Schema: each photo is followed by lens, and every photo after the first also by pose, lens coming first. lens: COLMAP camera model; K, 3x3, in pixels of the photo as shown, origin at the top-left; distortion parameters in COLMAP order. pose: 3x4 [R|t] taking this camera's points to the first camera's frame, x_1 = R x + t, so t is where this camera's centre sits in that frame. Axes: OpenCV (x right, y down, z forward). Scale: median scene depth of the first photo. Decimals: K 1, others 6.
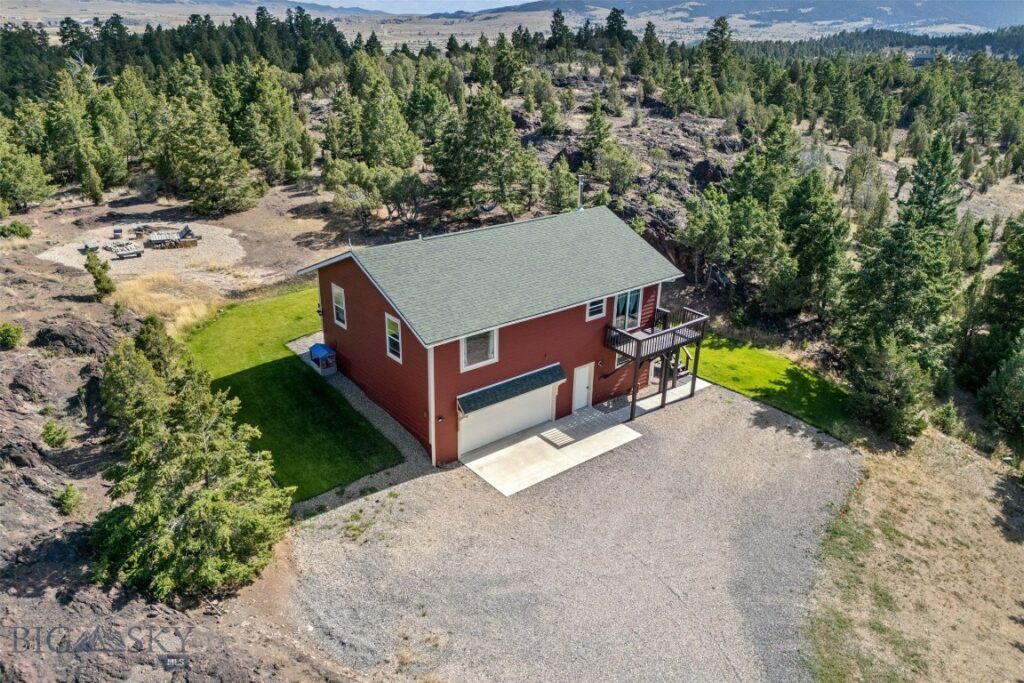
lens RADIAL K [[750.2, 0, 511.4], [0, 750.2, 358.8], [0, 0, 1]] dist [0.073193, -0.060200]
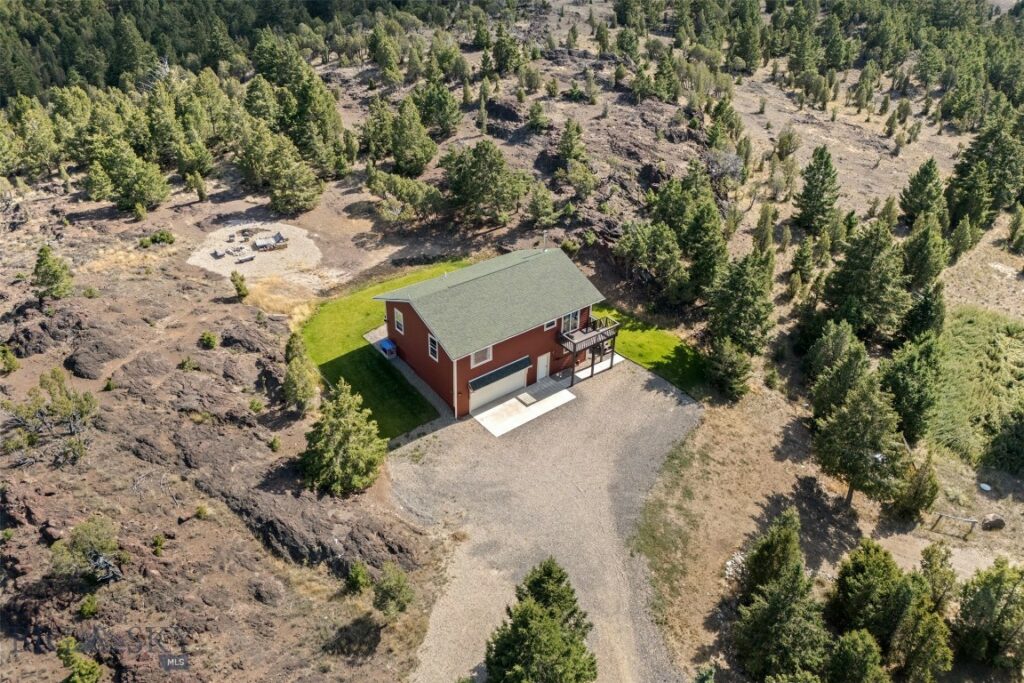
lens RADIAL K [[700.9, 0, 512.0], [0, 700.9, 341.5], [0, 0, 1]] dist [0.122096, -0.108985]
pose [[0.999966, 0.007632, 0.002987, 0.019527], [-0.007963, 0.991007, 0.133576, -0.217288], [-0.001941, -0.133595, 0.991034, -0.524044]]
